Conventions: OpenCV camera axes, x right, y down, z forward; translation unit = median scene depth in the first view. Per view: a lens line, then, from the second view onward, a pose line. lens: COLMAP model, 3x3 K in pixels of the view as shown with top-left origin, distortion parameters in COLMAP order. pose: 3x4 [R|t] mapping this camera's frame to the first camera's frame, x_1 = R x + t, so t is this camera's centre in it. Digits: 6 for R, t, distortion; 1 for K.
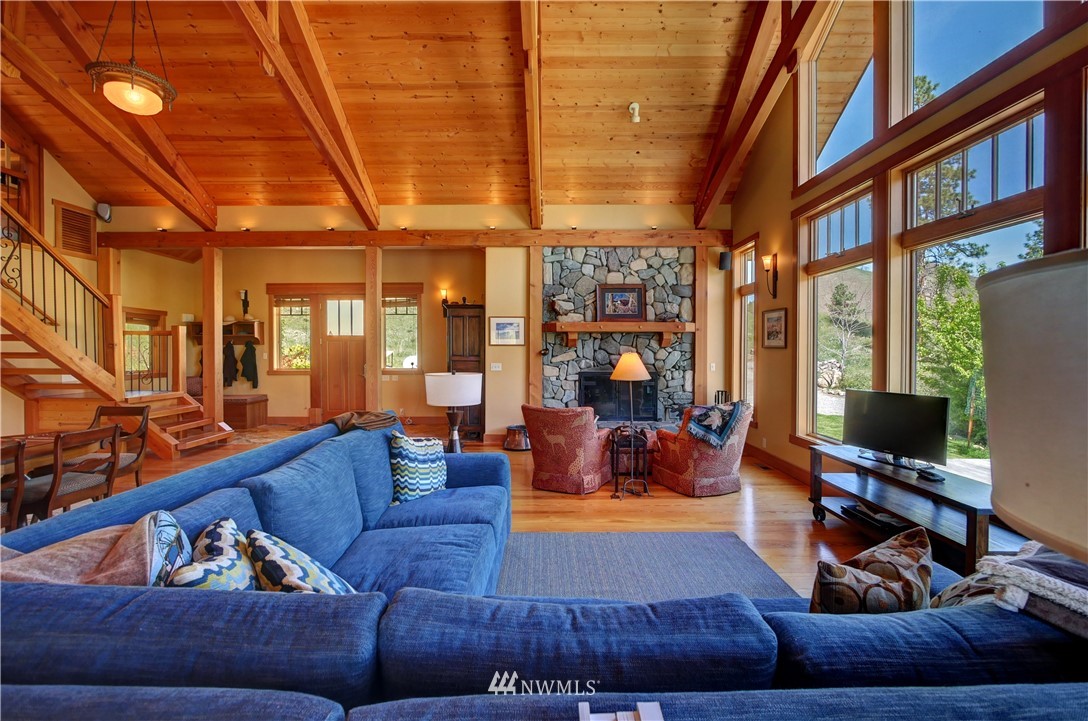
lens RADIAL K [[463.7, 0, 542.5], [0, 463.7, 355.4], [0, 0, 1]] dist [-0.001728, -0.000127]
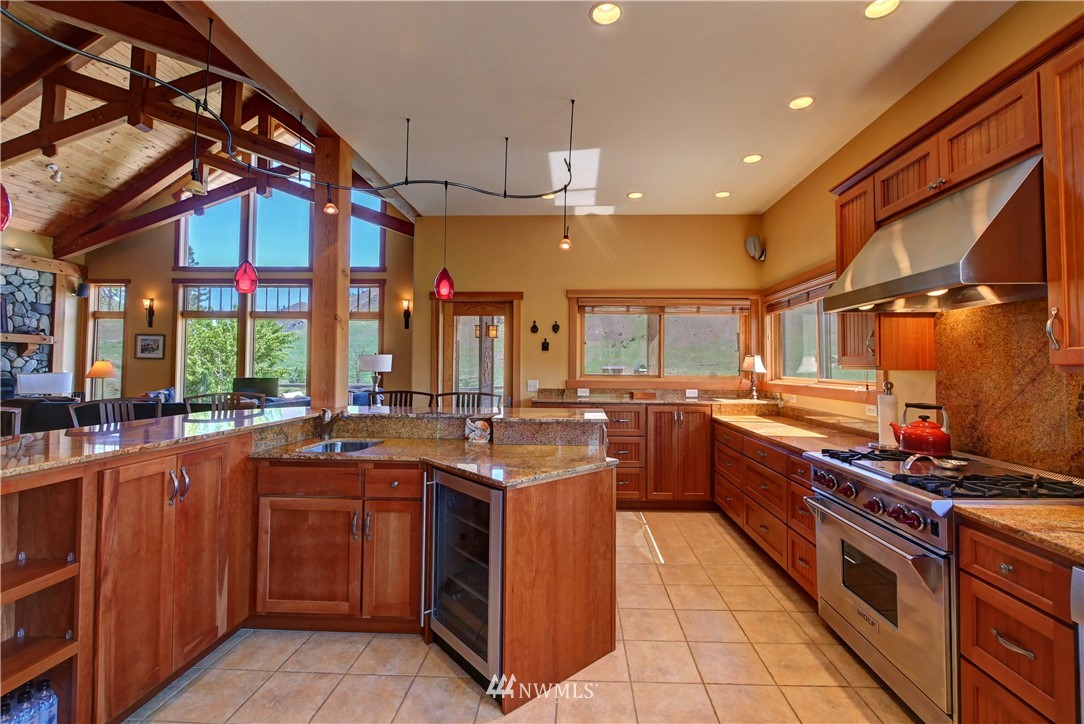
lens RADIAL K [[478.6, 0, 561.4], [0, 478.6, 352.9], [0, 0, 1]] dist [-0.003083, -0.000177]
pose [[0.028536, 0.027366, 0.999218, -0.864799], [0.005199, 0.999608, -0.027525, 0.012950], [-0.999579, 0.005981, 0.028383, -0.350505]]
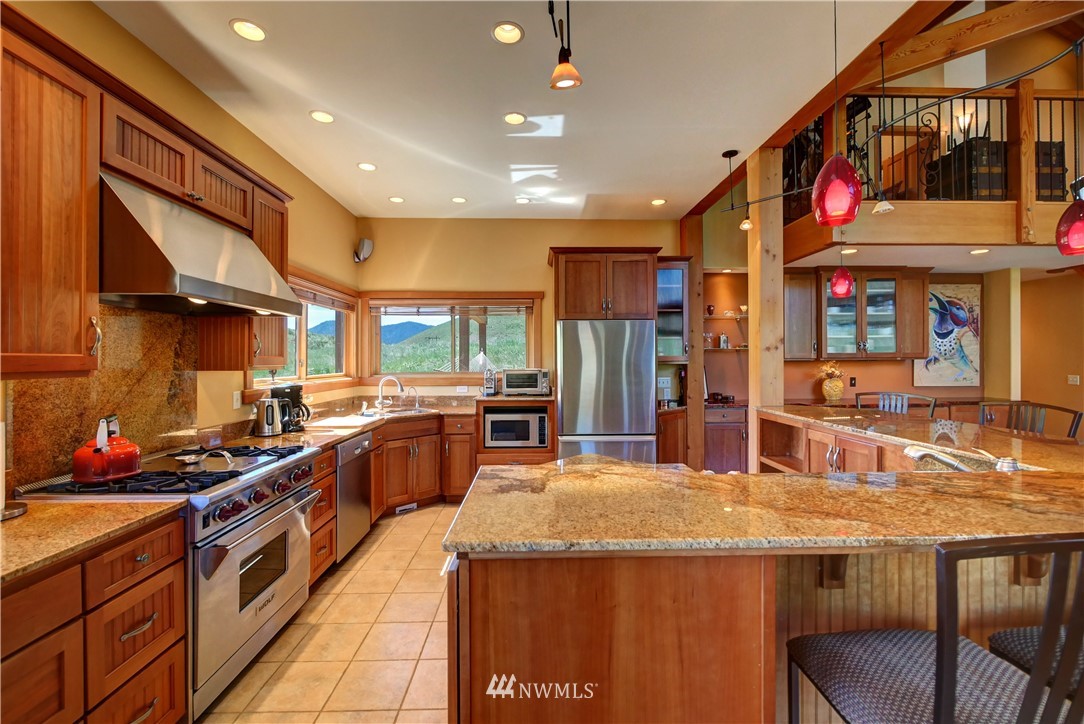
lens RADIAL K [[464.1, 0, 542.0], [0, 464.1, 362.0], [0, 0, 1]] dist [-0.012963, 0.000104]
pose [[0.030612, 0.001912, -0.999530, -0.241374], [-0.007212, 0.999973, 0.001692, 0.007656], [0.999505, 0.007157, 0.030625, -0.356652]]
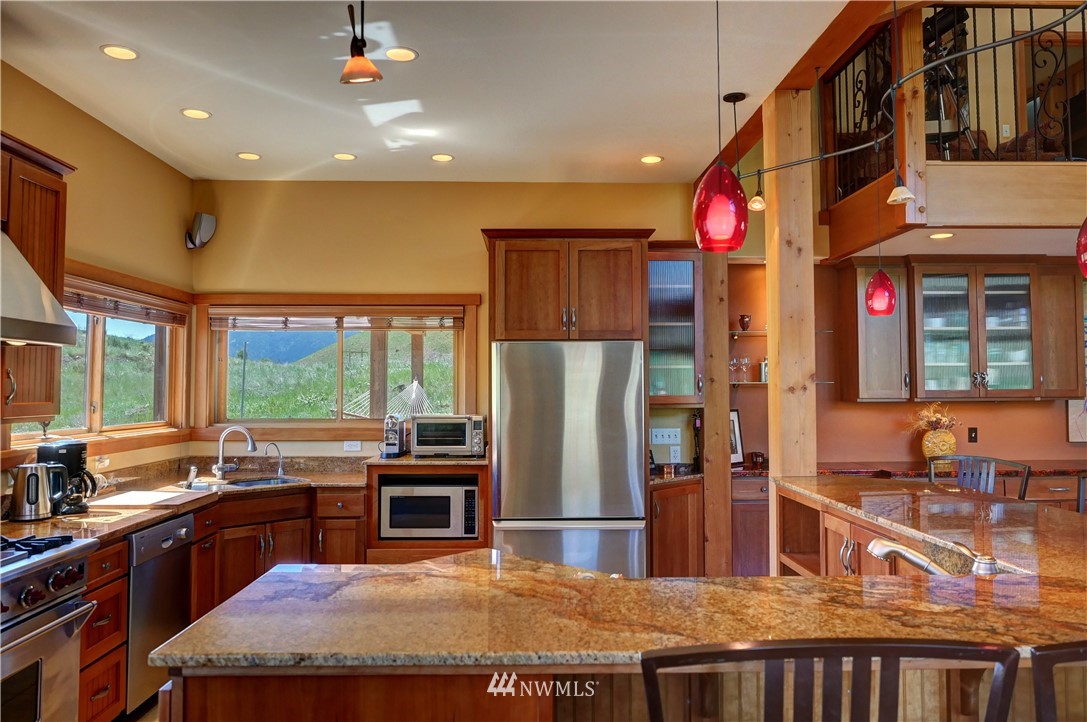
lens RADIAL K [[783.2, 0, 543.4], [0, 783.2, 357.7], [0, 0, 1]] dist [-0.022785, 0.003154]
pose [[0.032077, -0.041901, -0.998607, -0.182597], [-0.008958, 0.999069, -0.042208, -0.004674], [0.999445, 0.010299, 0.031672, -0.293919]]
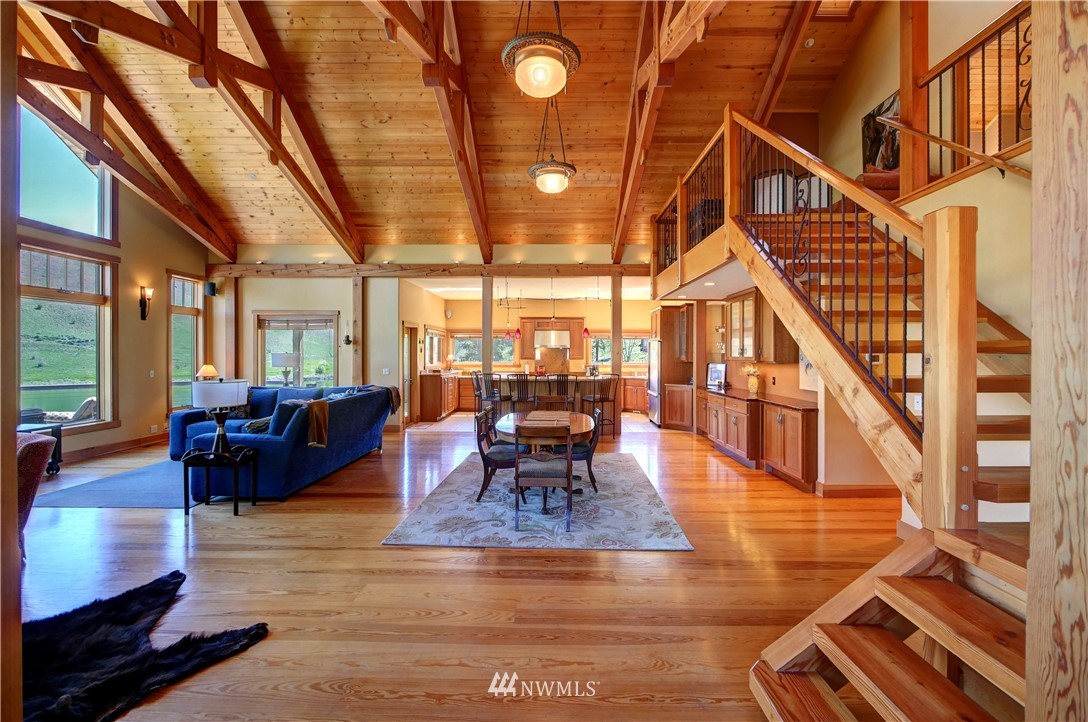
lens RADIAL K [[457.1, 0, 549.2], [0, 457.1, 355.5], [0, 0, 1]] dist [0.000693, 0.000050]
pose [[-0.999976, -0.003718, 0.005802, -0.556060], [-0.003623, 0.999861, 0.016287, -0.026478], [-0.005862, 0.016266, -0.999851, 1.163058]]
